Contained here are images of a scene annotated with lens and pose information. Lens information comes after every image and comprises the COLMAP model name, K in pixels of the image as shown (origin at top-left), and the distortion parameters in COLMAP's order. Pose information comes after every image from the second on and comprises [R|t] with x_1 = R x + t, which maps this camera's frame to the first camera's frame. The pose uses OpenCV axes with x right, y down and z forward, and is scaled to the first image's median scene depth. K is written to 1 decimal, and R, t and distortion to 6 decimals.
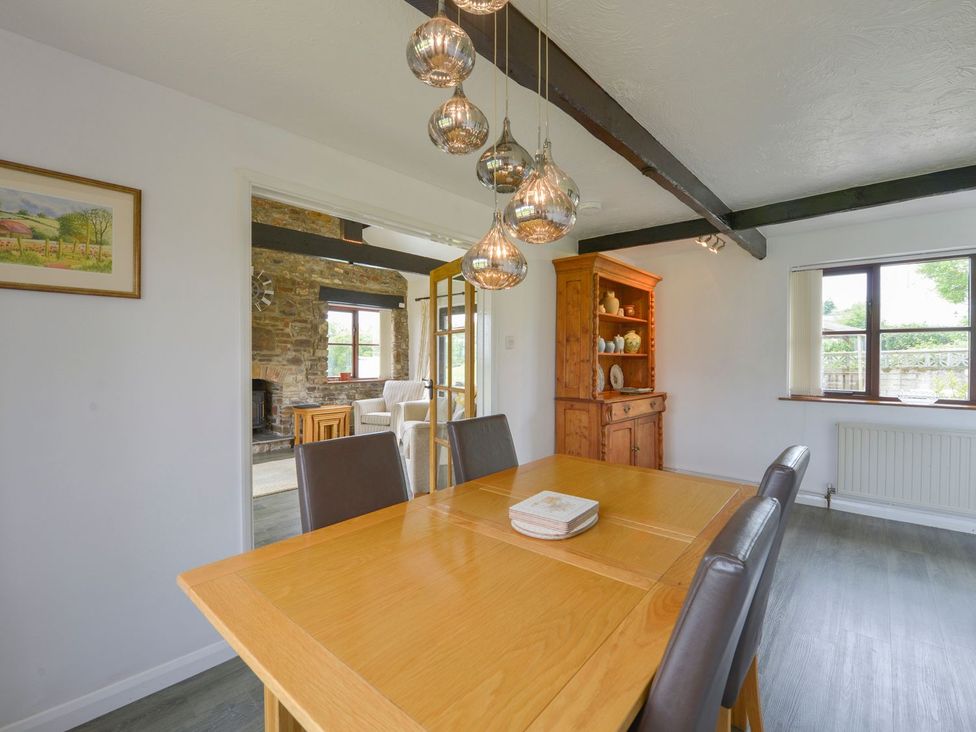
lens RADIAL K [[436.1, 0, 485.6], [0, 436.1, 366.1], [0, 0, 1]] dist [-0.011550, -0.003718]
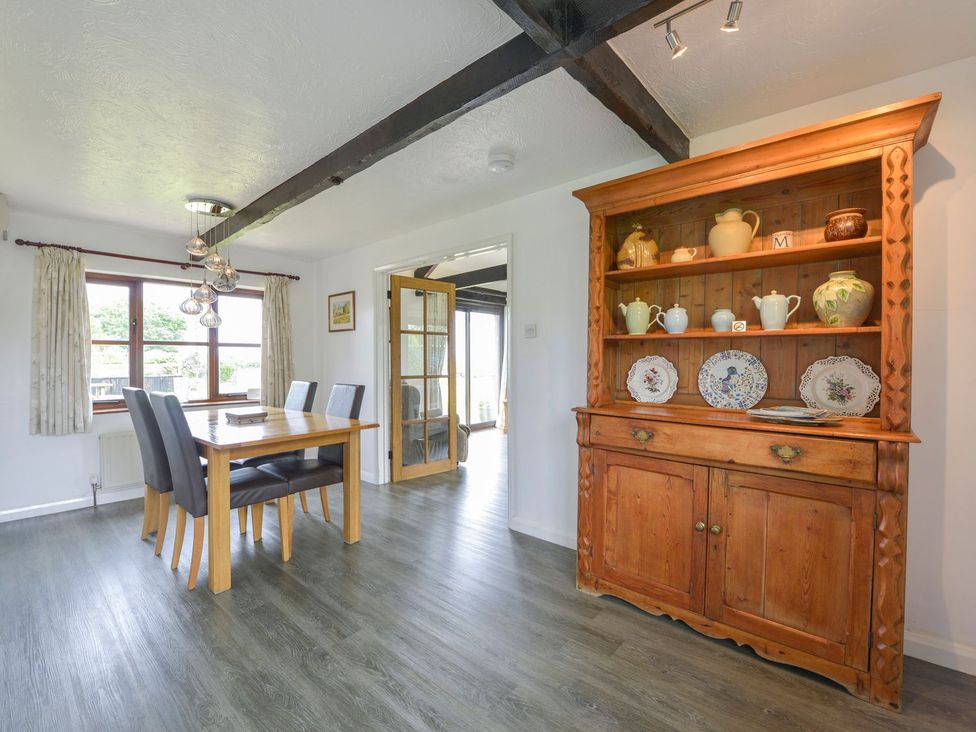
lens RADIAL K [[436.1, 0, 485.6], [0, 436.1, 366.1], [0, 0, 1]] dist [-0.011550, -0.003718]
pose [[-0.007879, 0.018623, -0.999796, 2.115074], [-0.019419, 0.999635, 0.018773, 0.015174], [0.999780, 0.019563, -0.007514, 1.929129]]
